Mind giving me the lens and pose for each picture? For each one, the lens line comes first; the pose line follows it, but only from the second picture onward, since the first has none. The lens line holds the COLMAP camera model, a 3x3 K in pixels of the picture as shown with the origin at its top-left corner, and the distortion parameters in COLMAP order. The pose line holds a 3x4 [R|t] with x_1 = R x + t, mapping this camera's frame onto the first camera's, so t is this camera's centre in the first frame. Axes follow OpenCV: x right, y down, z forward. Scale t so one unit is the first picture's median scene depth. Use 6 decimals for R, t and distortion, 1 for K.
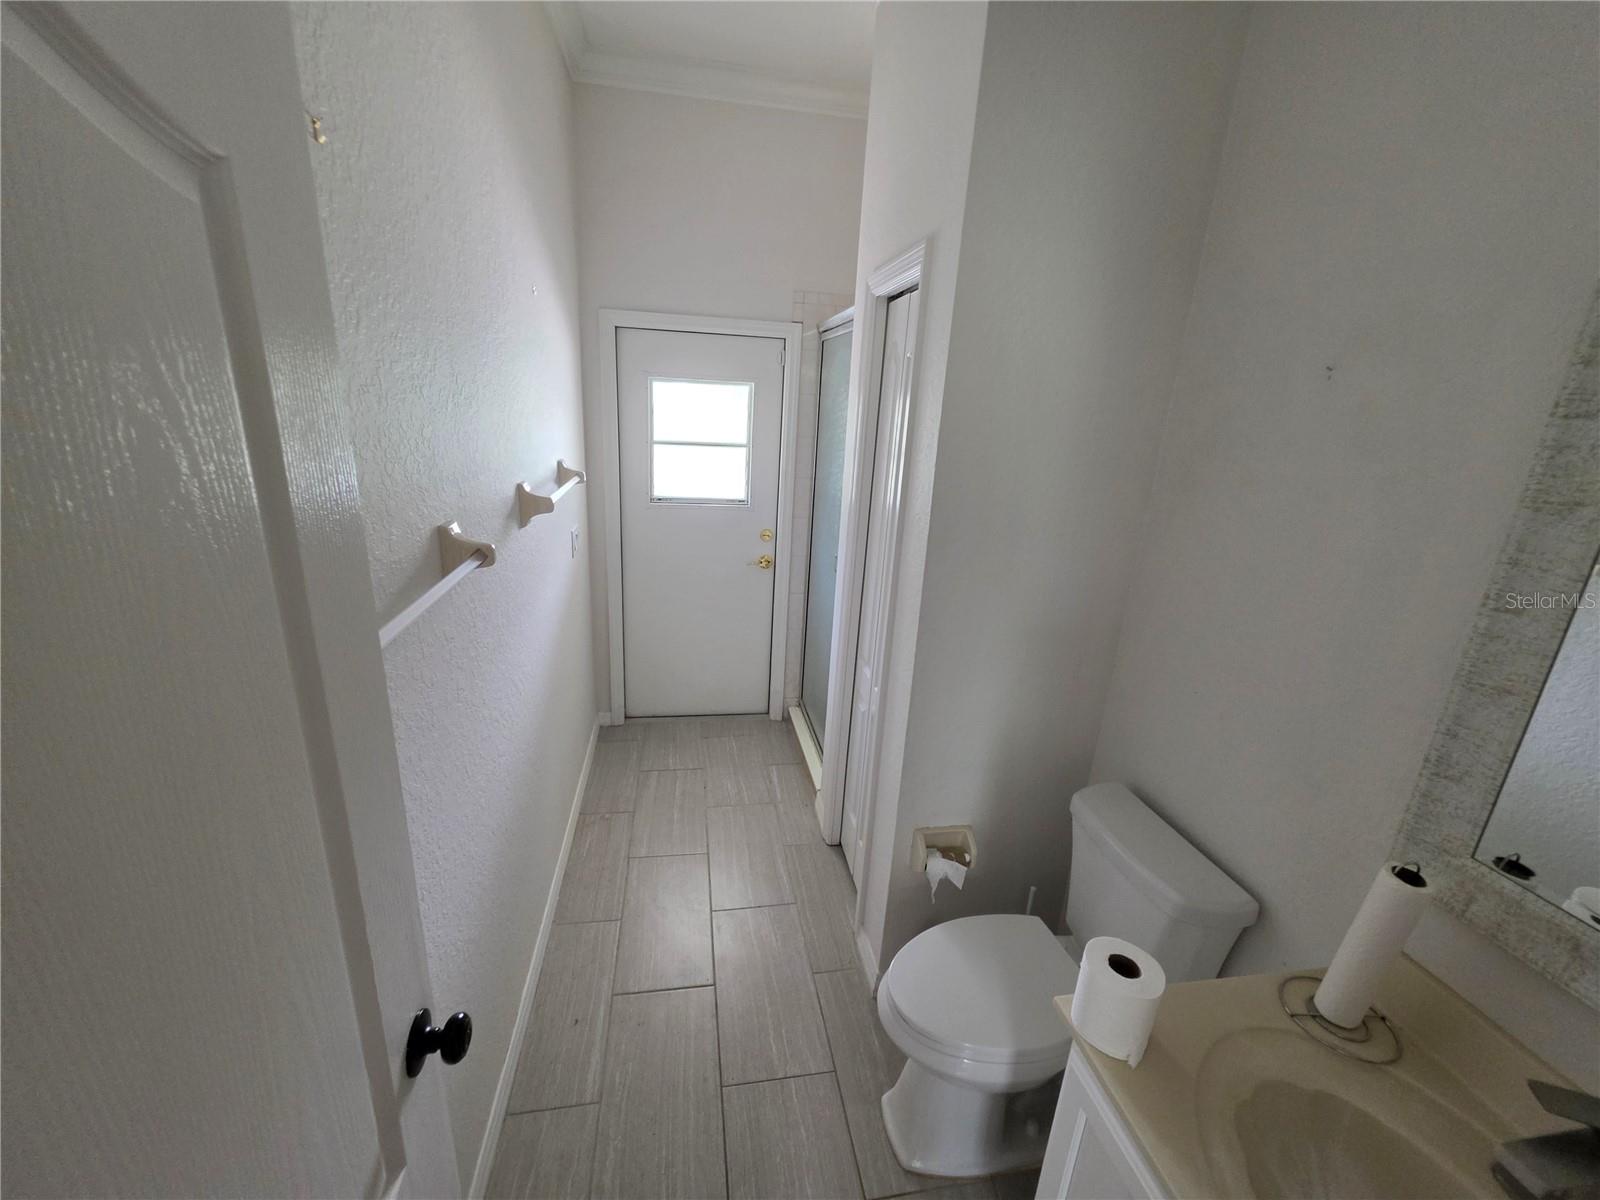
lens RADIAL K [[642.8, 0, 789.4], [0, 642.8, 597.3], [0, 0, 1]] dist [-0.006876, 0.001017]
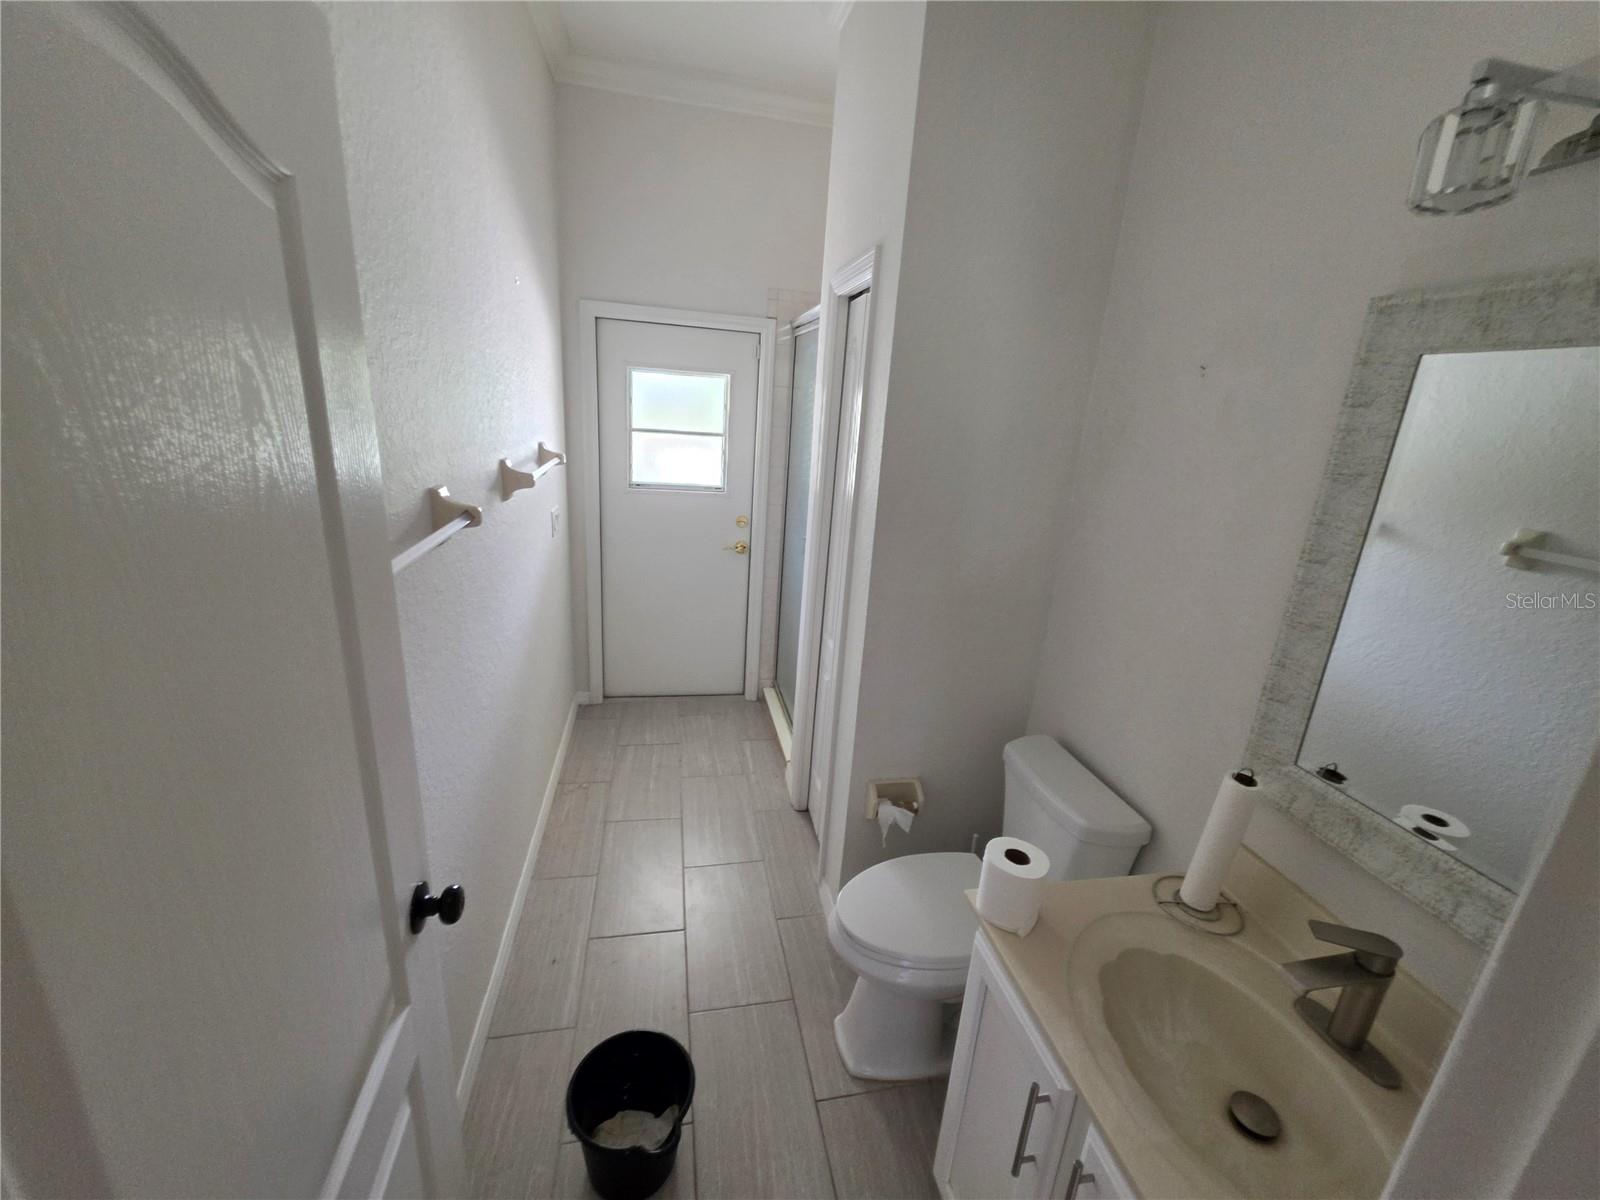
lens RADIAL K [[642.8, 0, 808.8], [0, 642.8, 596.2], [0, 0, 1]] dist [-0.006876, 0.001017]
pose [[0.998461, 0.005239, 0.055217, 0.036817], [-0.005357, 0.999984, 0.001993, 0.051468], [-0.055206, -0.002285, 0.998472, -0.110817]]
